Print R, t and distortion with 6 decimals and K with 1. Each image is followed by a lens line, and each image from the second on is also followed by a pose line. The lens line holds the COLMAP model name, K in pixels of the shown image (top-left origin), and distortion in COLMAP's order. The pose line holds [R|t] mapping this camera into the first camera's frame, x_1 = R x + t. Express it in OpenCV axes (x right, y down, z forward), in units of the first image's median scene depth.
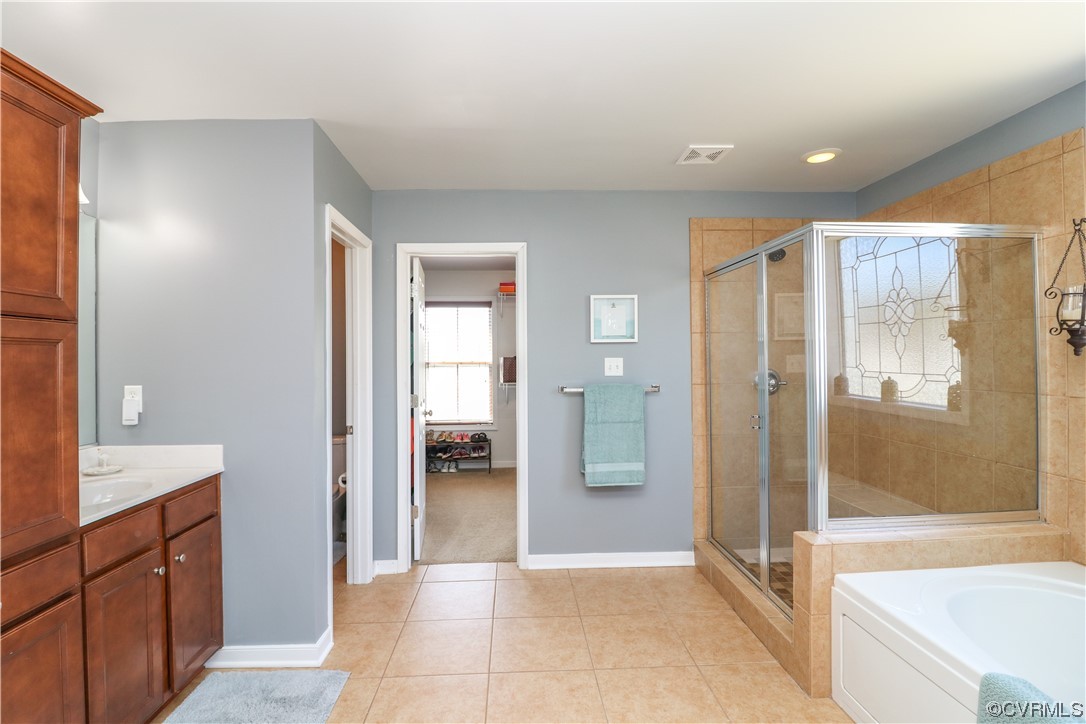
lens RADIAL K [[516.4, 0, 547.7], [0, 516.4, 346.6], [0, 0, 1]] dist [-0.002343, -0.000807]
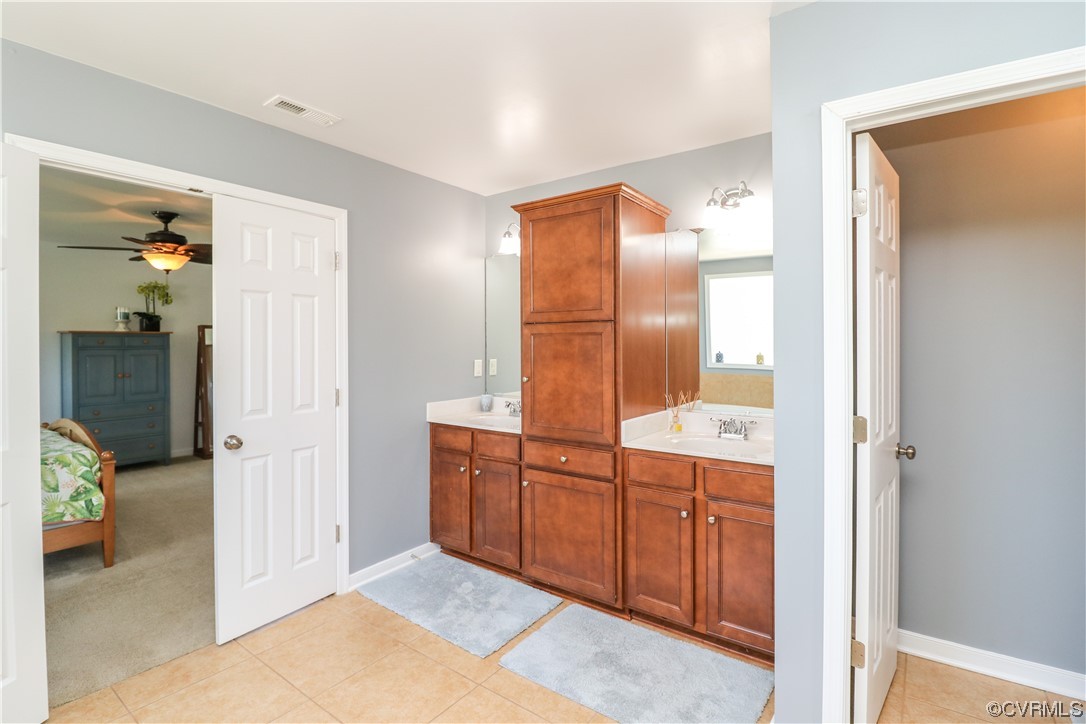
lens RADIAL K [[516.4, 0, 547.7], [0, 516.4, 346.6], [0, 0, 1]] dist [-0.002343, -0.000807]
pose [[-0.606818, 0.007216, -0.794808, 0.574642], [0.018727, 0.999811, -0.005221, 0.041469], [0.794620, -0.018053, -0.606838, 1.953990]]
